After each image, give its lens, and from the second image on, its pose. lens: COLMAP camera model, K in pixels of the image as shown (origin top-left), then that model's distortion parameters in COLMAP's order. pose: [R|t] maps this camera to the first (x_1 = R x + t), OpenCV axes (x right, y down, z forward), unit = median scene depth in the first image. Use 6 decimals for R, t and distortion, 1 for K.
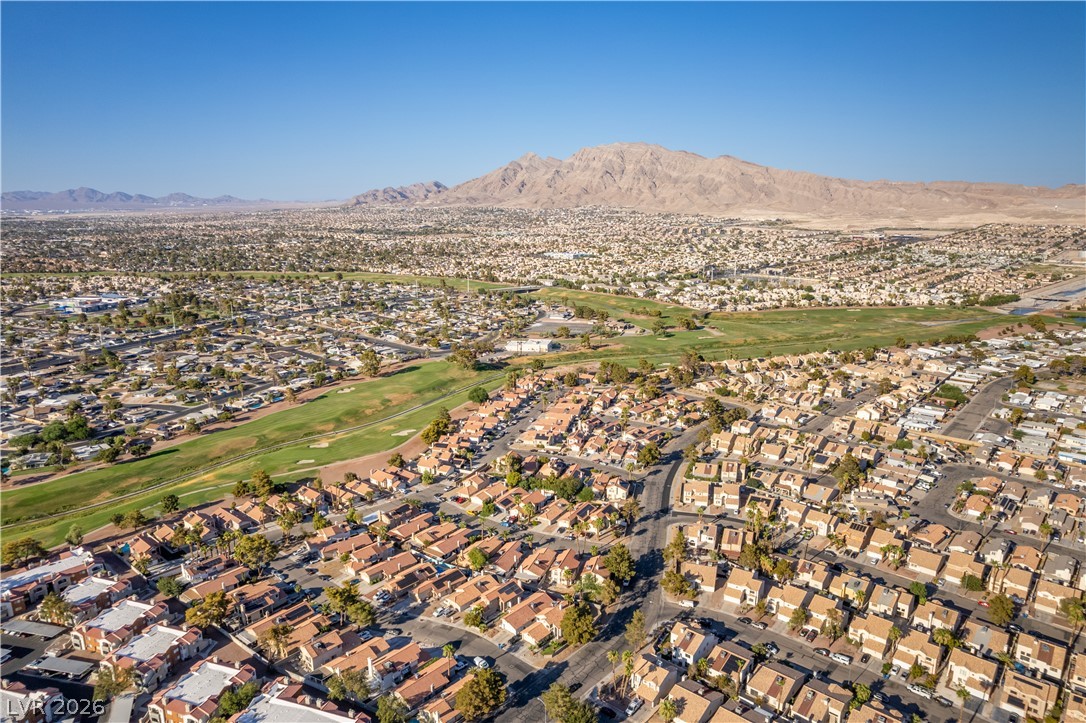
lens RADIAL K [[687.1, 0, 543.0], [0, 687.1, 361.5], [0, 0, 1]] dist [-0.071510, 0.059681]
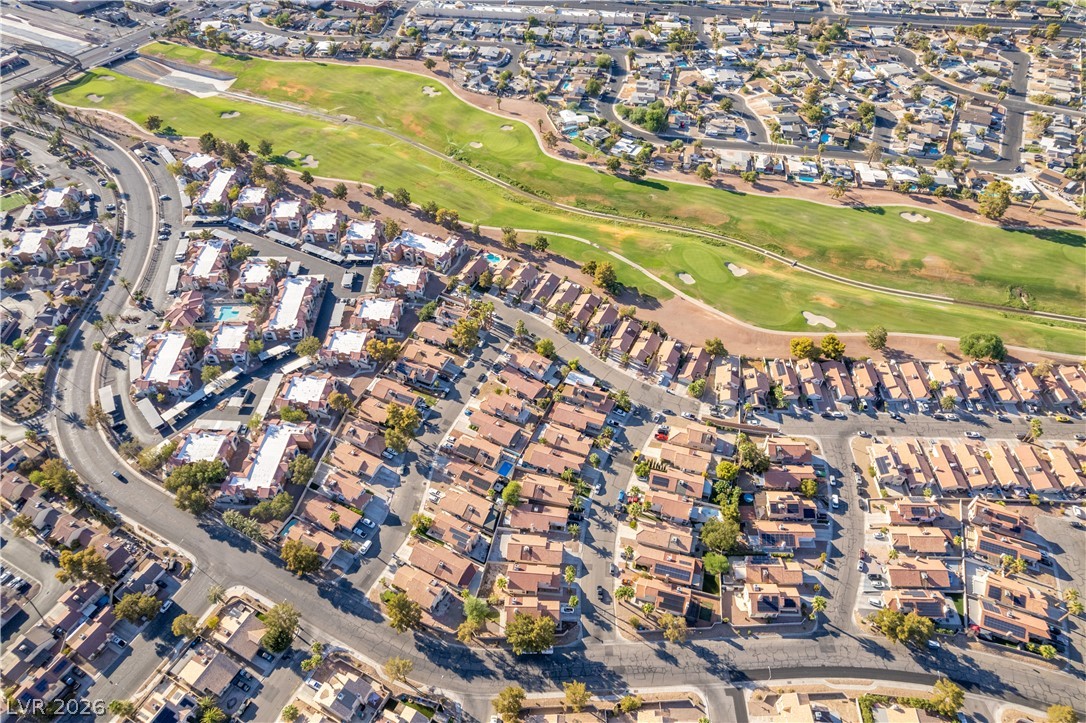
lens RADIAL K [[687.1, 0, 543.0], [0, 687.1, 361.5], [0, 0, 1]] dist [-0.071510, 0.059681]
pose [[0.247763, 0.693221, -0.676800, 0.308985], [-0.209164, 0.720381, 0.661288, -0.345282], [0.945972, -0.022281, 0.323480, 0.517421]]
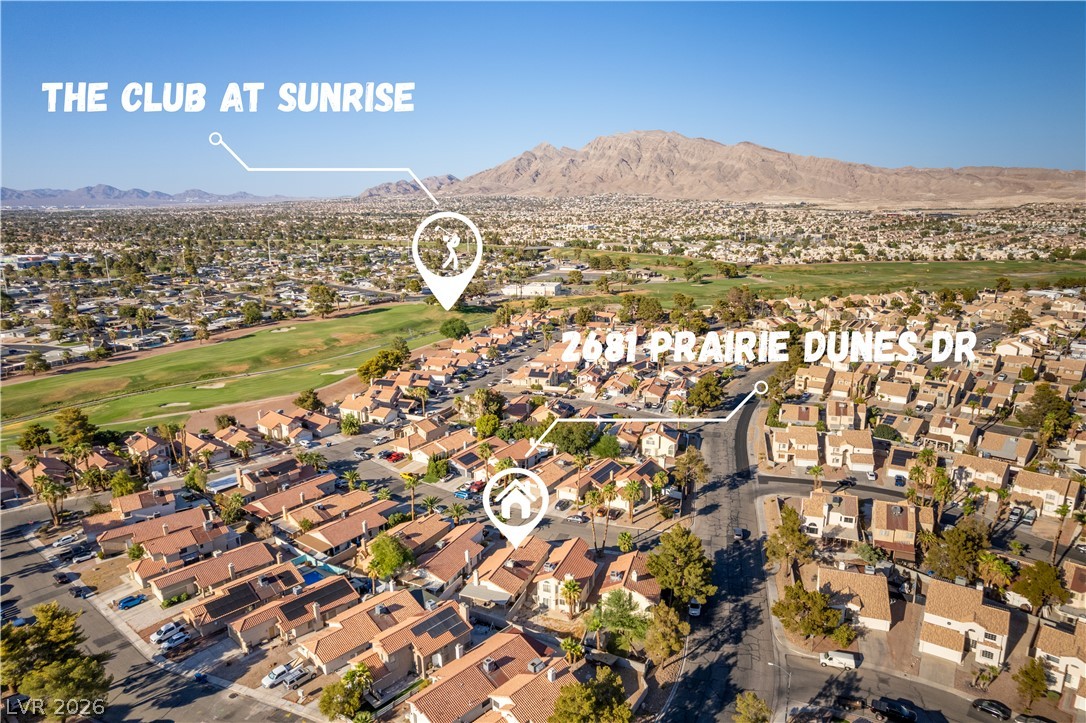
lens RADIAL K [[687.1, 0, 543.0], [0, 687.1, 361.5], [0, 0, 1]] dist [-0.071510, 0.059681]
pose [[0.999754, 0.000291, -0.022184, 0.018448], [-0.000212, 0.999994, 0.003558, 0.103560], [0.022185, -0.003552, 0.999748, 0.360976]]
